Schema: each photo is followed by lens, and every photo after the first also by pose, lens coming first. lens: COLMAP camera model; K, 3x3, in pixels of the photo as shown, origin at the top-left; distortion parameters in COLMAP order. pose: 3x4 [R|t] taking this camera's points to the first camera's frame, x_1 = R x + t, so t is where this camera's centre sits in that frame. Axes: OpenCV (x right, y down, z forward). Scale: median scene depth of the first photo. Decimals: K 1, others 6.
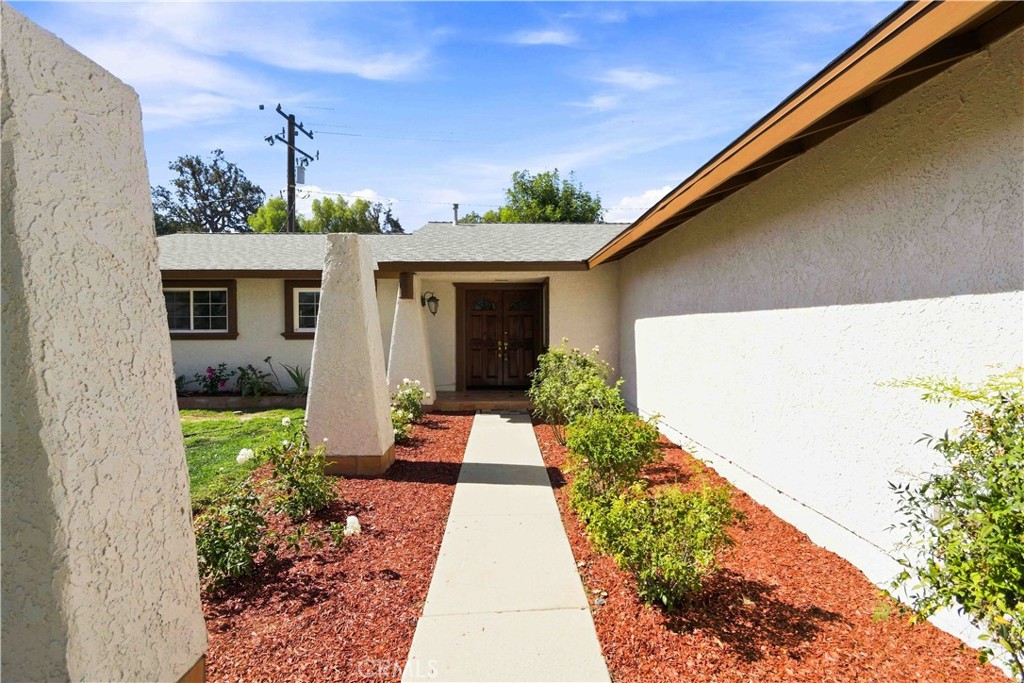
lens RADIAL K [[478.8, 0, 514.0], [0, 478.8, 328.1], [0, 0, 1]] dist [-0.000242, 0.000053]
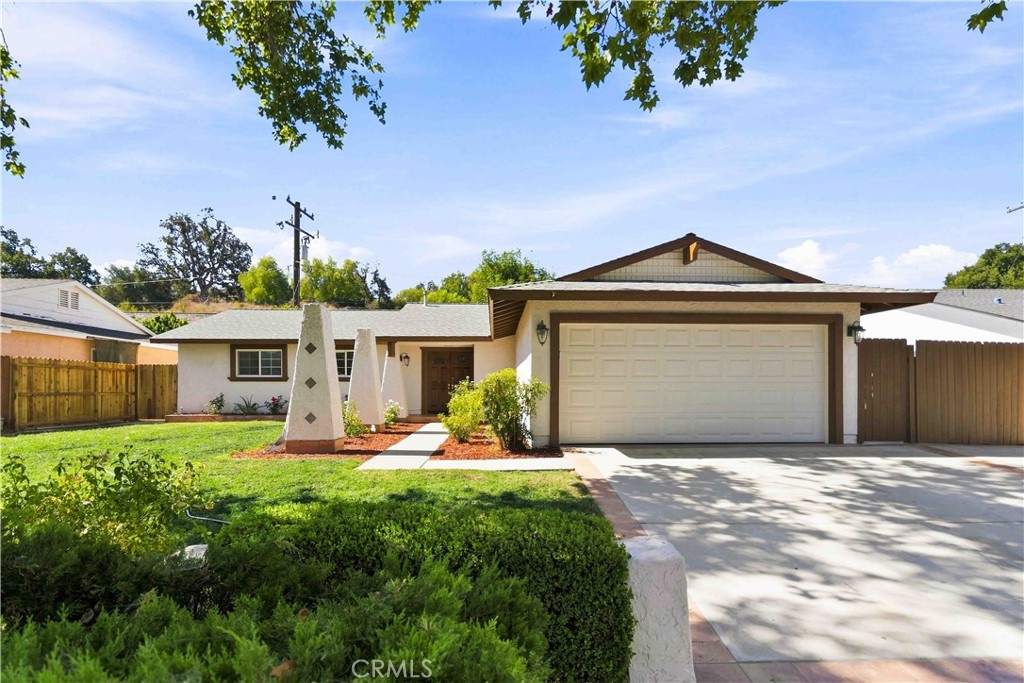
lens RADIAL K [[518.0, 0, 508.0], [0, 518.0, 388.2], [0, 0, 1]] dist [-0.002324, -0.000212]
pose [[0.999971, 0.007287, -0.002091, 0.020602], [-0.007290, 0.999972, -0.001516, 0.005297], [0.002079, 0.001531, 0.999997, -0.089160]]
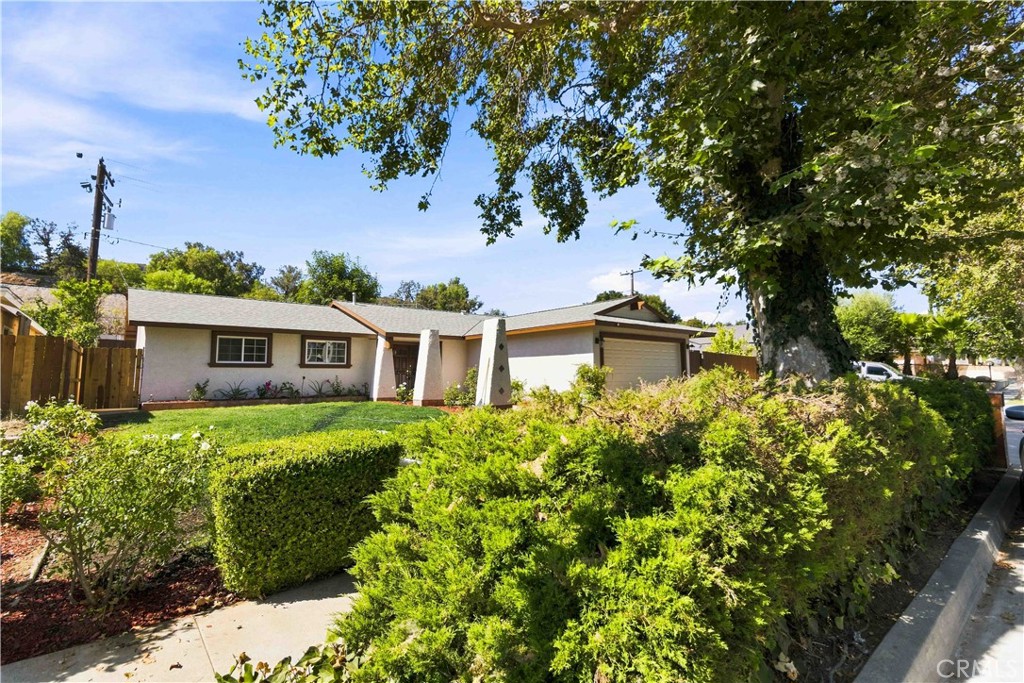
lens RADIAL K [[478.8, 0, 514.0], [0, 478.8, 328.1], [0, 0, 1]] dist [-0.000242, 0.000053]
pose [[0.785824, 0.065184, 0.615005, -0.115219], [-0.000190, 0.994455, -0.105159, 0.007617], [-0.618450, 0.082520, 0.781479, -0.109062]]
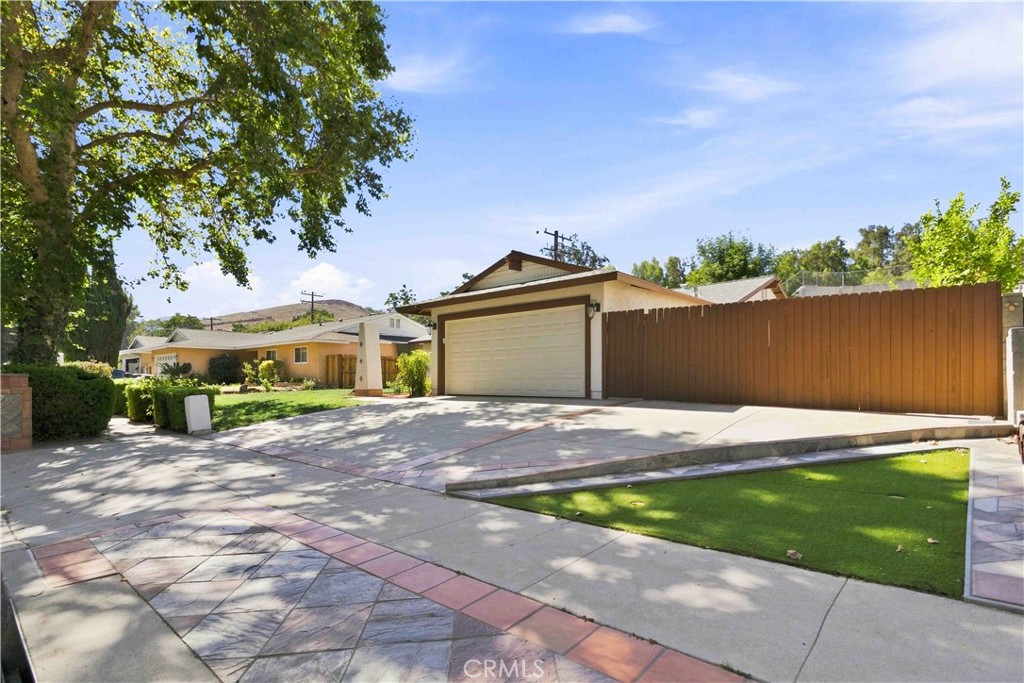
lens RADIAL K [[493.1, 0, 509.6], [0, 493.1, 378.2], [0, 0, 1]] dist [-0.000604, -0.000018]
pose [[0.726889, 0.001335, -0.686753, 0.166283], [0.002056, 0.999989, 0.004121, 0.010619], [0.686752, -0.004407, 0.726879, -0.089515]]
